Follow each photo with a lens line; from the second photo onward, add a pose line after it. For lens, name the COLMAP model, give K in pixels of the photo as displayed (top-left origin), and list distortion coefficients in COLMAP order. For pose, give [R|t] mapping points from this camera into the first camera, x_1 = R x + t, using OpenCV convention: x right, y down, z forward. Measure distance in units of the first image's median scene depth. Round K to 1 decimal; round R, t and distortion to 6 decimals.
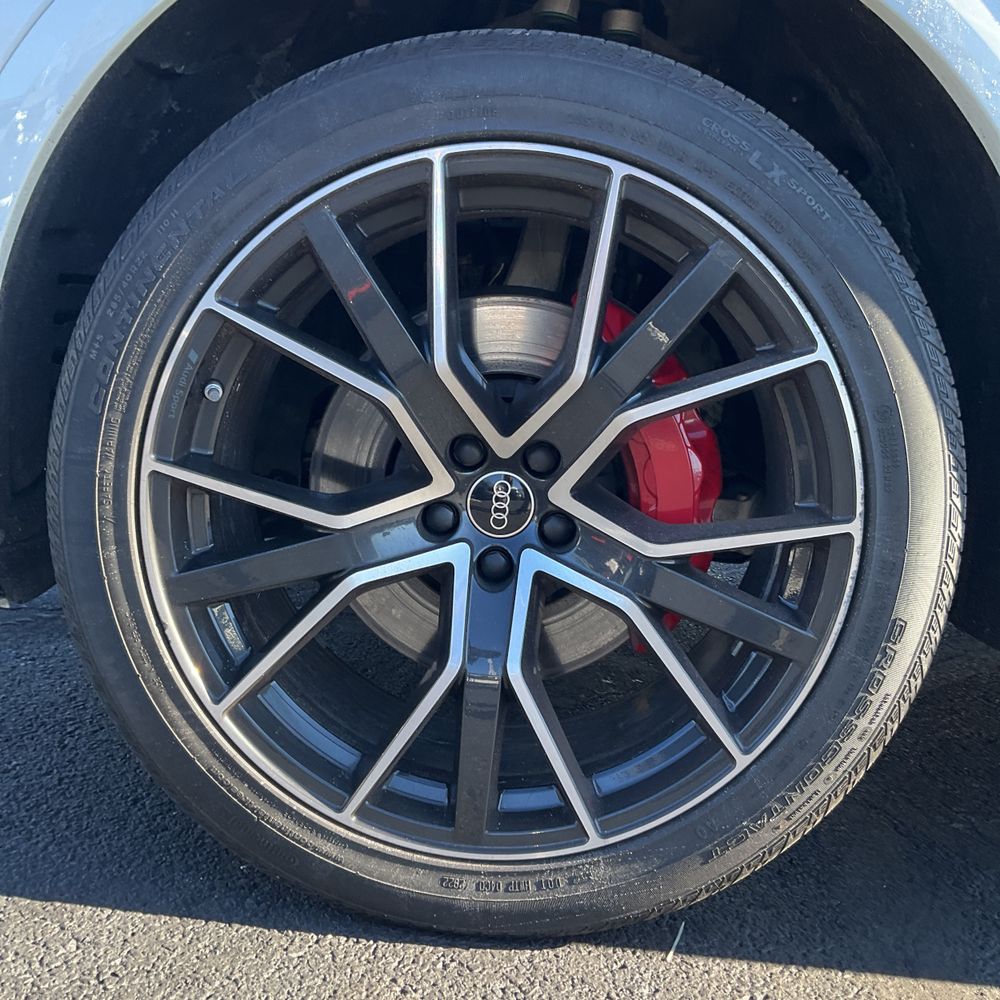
lens RADIAL K [[1135.1, 0, 478.5], [0, 1135.1, 510.5], [0, 0, 1]] dist [0.029302, 0.000000]
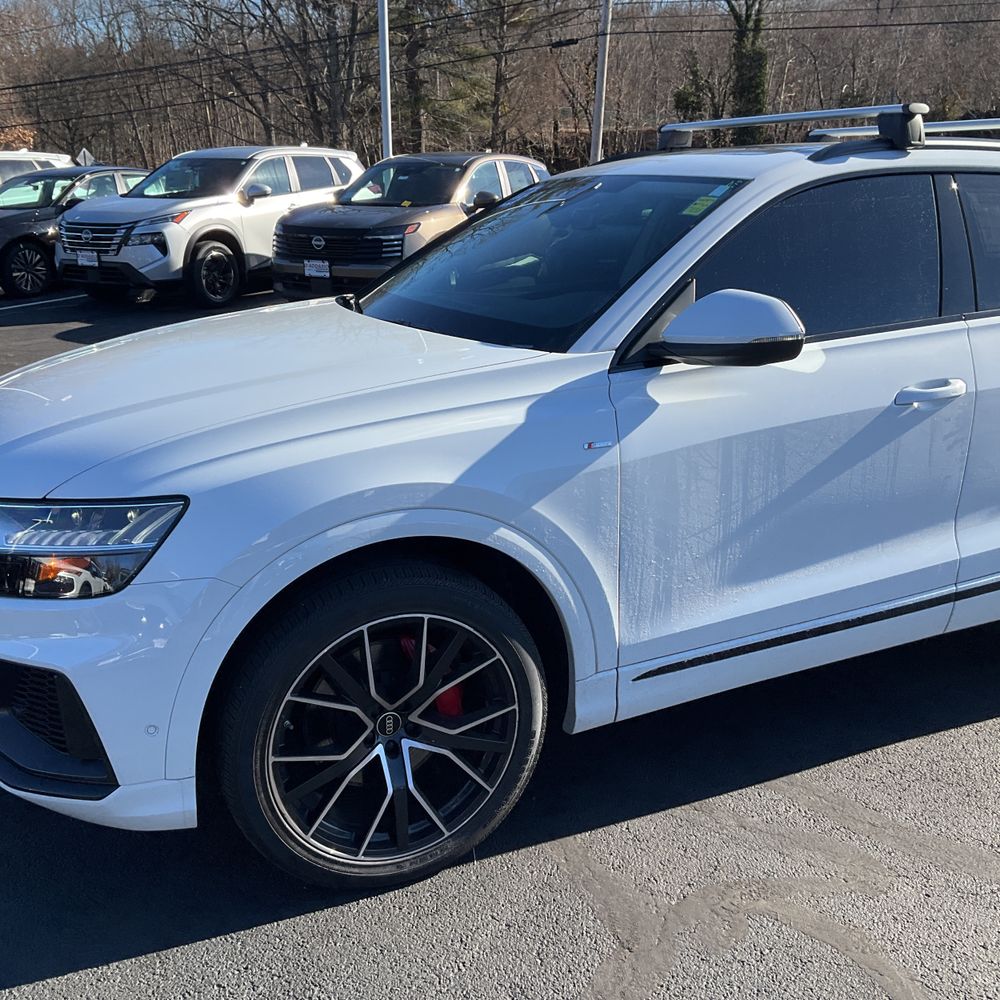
lens RADIAL K [[1135.1, 0, 505.3], [0, 1135.1, 498.0], [0, 0, 1]] dist [0.029302, 0.000000]
pose [[0.884746, -0.211173, 0.415489, -0.744642], [0.156479, 0.974307, 0.161987, -0.925587], [-0.439021, -0.078302, 0.895058, -1.462289]]
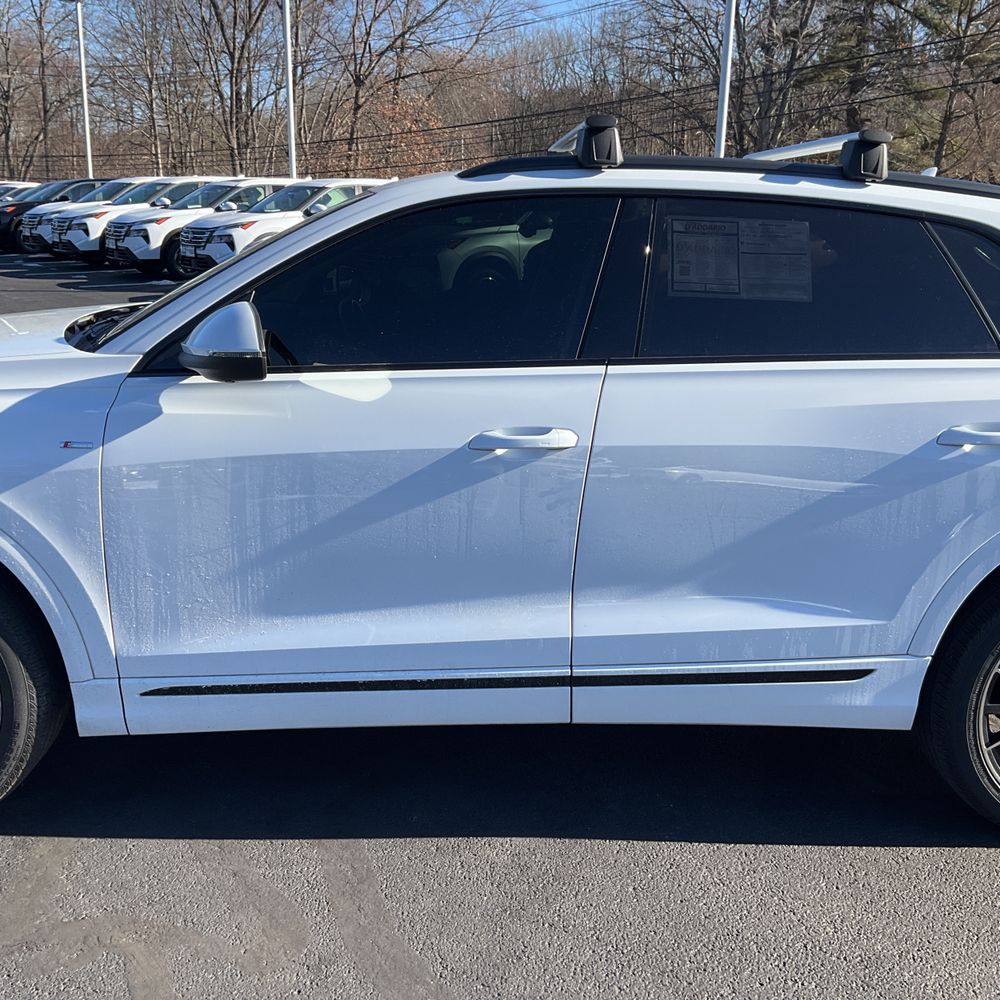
lens RADIAL K [[1135.1, 0, 501.5], [0, 1135.1, 492.9], [0, 0, 1]] dist [0.029302, 0.000000]
pose [[0.995598, -0.071395, 0.060723, 1.410160], [0.066141, 0.994224, 0.084523, -0.627403], [-0.066407, -0.080135, 0.994570, -1.872893]]
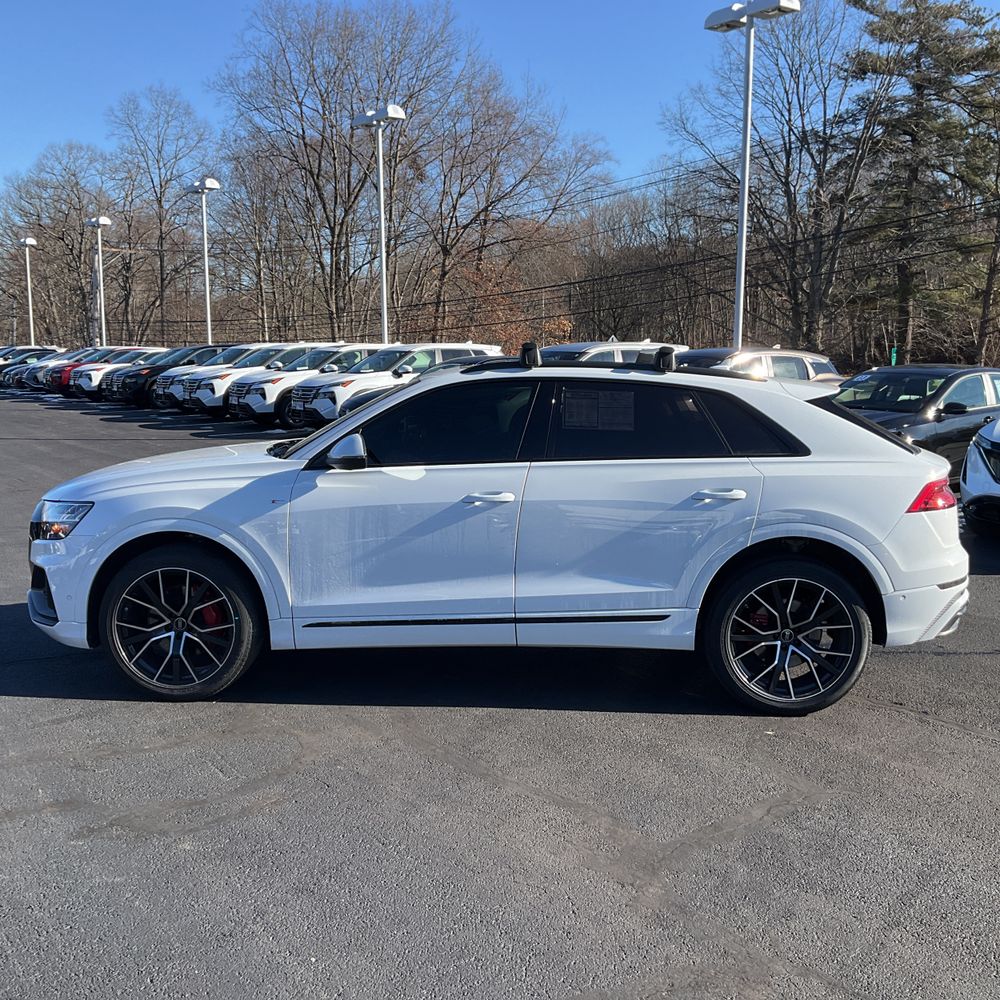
lens RADIAL K [[1135.1, 0, 491.4], [0, 1135.1, 477.2], [0, 0, 1]] dist [0.029302, 0.000000]
pose [[0.997246, -0.072794, -0.014213, 1.735918], [0.071799, 0.995544, -0.061134, -0.280264], [0.018599, 0.059945, 0.998028, -4.757860]]
